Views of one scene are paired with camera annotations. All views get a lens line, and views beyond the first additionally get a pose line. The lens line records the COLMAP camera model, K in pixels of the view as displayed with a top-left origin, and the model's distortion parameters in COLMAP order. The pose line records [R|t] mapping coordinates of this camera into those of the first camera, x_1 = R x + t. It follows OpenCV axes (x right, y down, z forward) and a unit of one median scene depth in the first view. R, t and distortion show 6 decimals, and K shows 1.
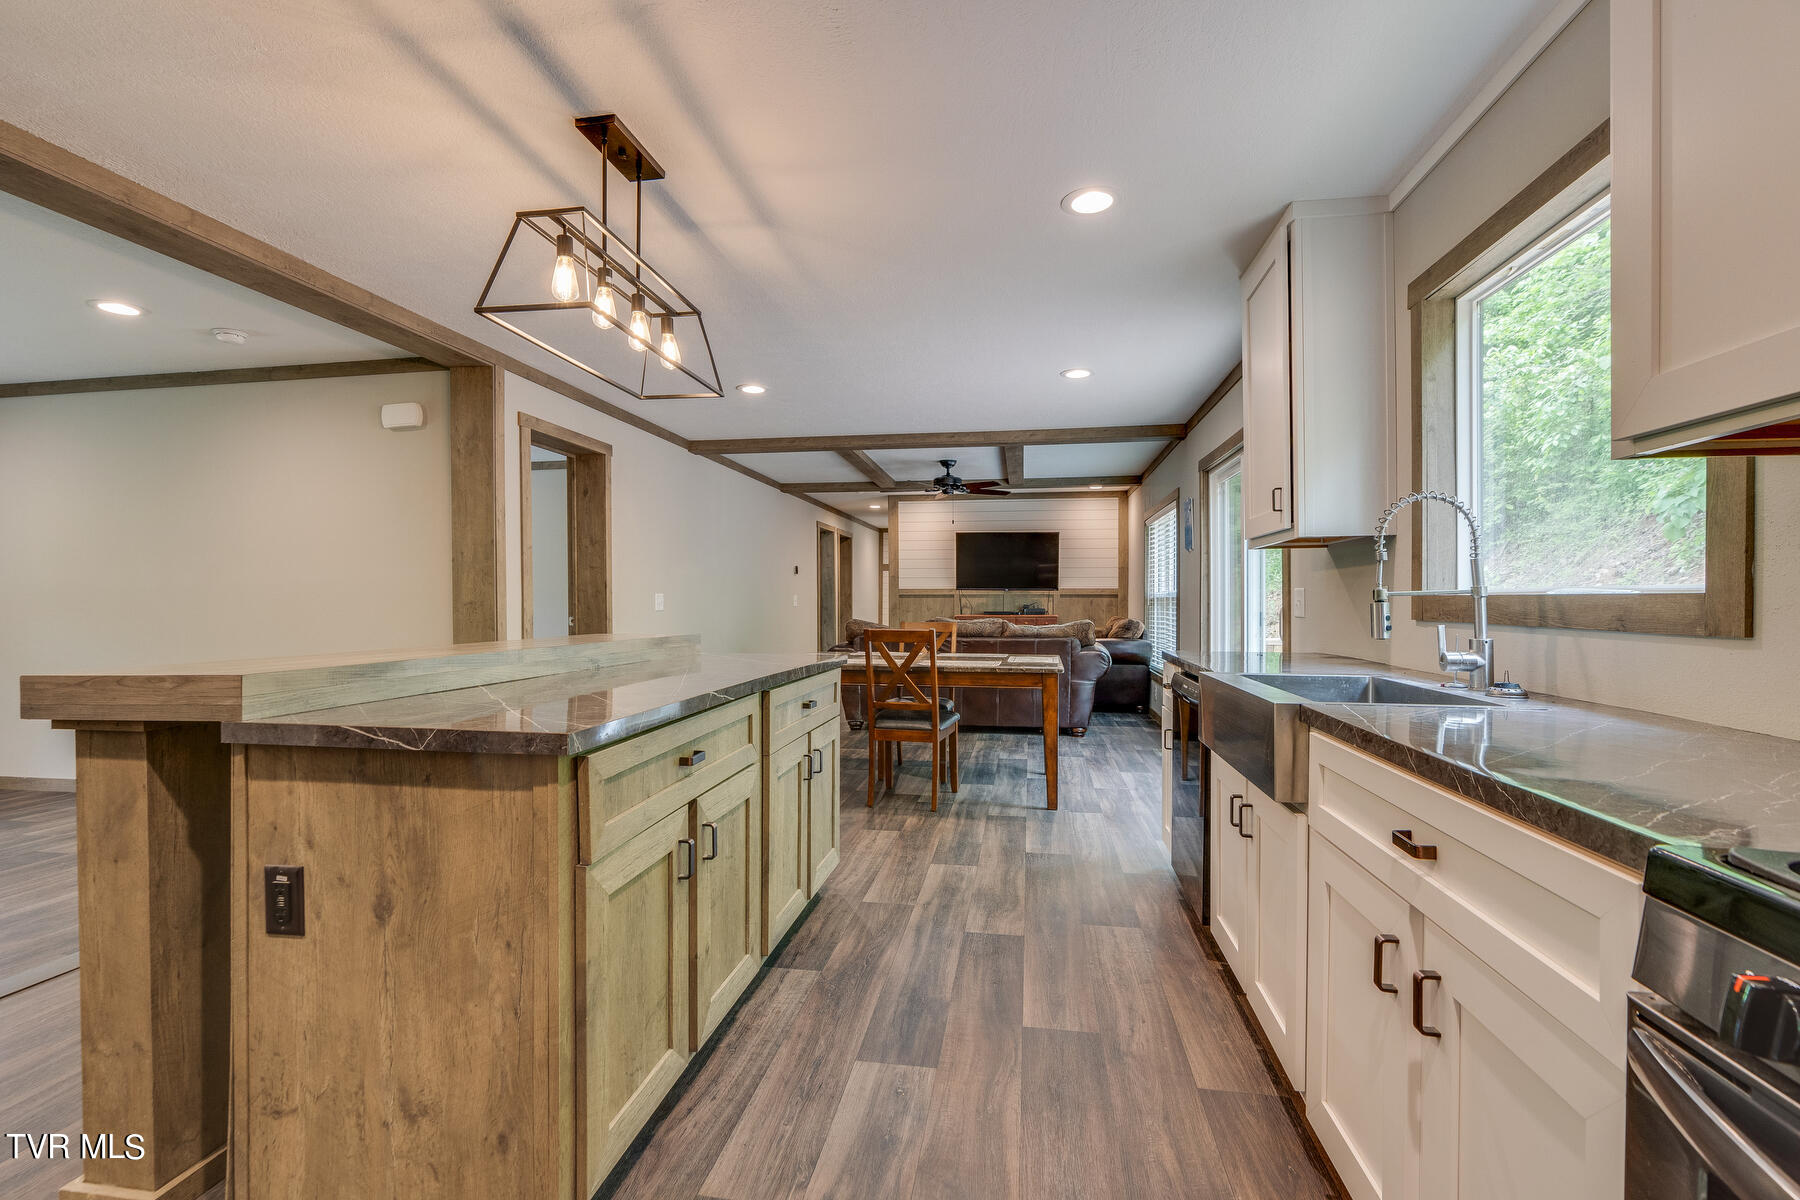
lens RADIAL K [[809.0, 0, 906.6], [0, 809.0, 605.5], [0, 0, 1]] dist [-0.008687, 0.002875]
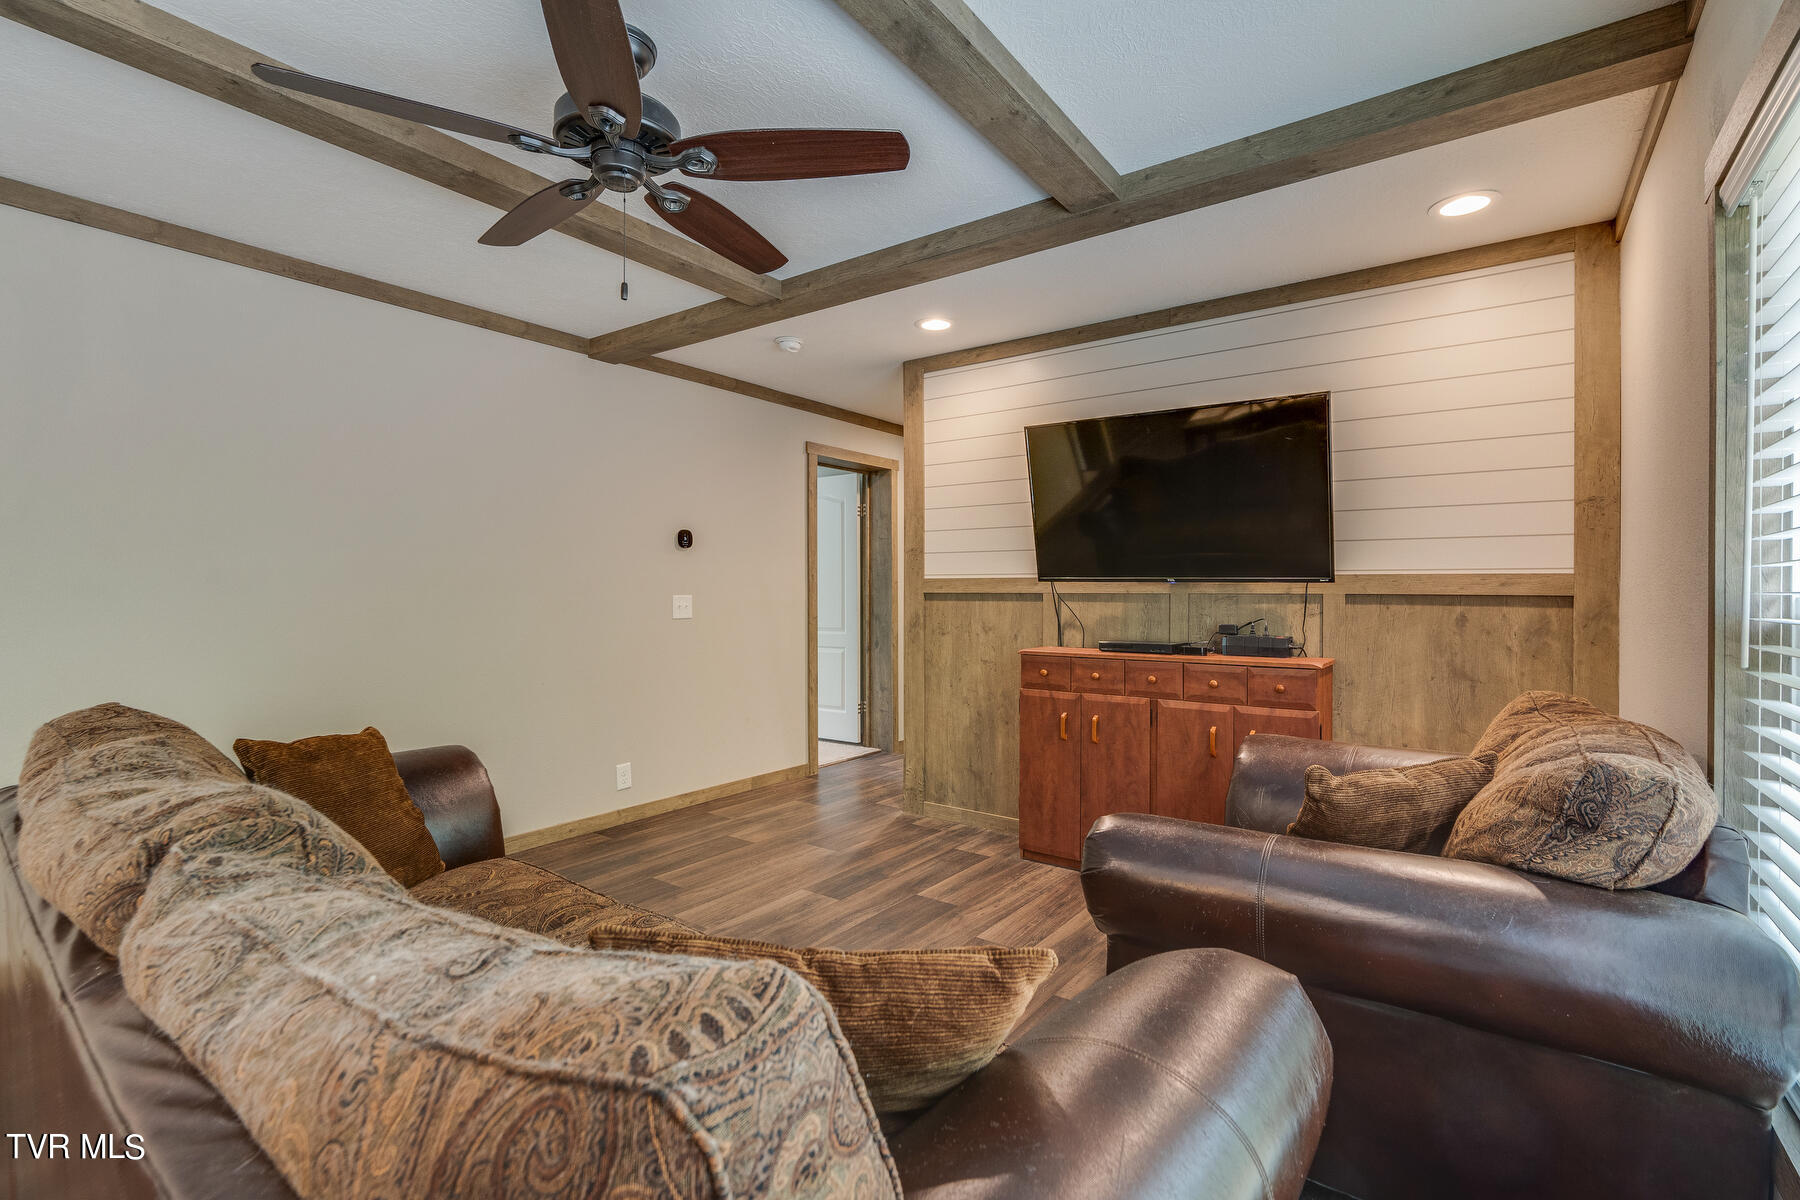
lens RADIAL K [[809.0, 0, 907.0], [0, 809.0, 601.8], [0, 0, 1]] dist [-0.008687, 0.002875]
pose [[0.889573, 0.010183, -0.456679, 0.181400], [-0.012937, 0.999912, -0.002904, -0.007716], [0.456610, 0.008491, 0.889627, 0.635663]]
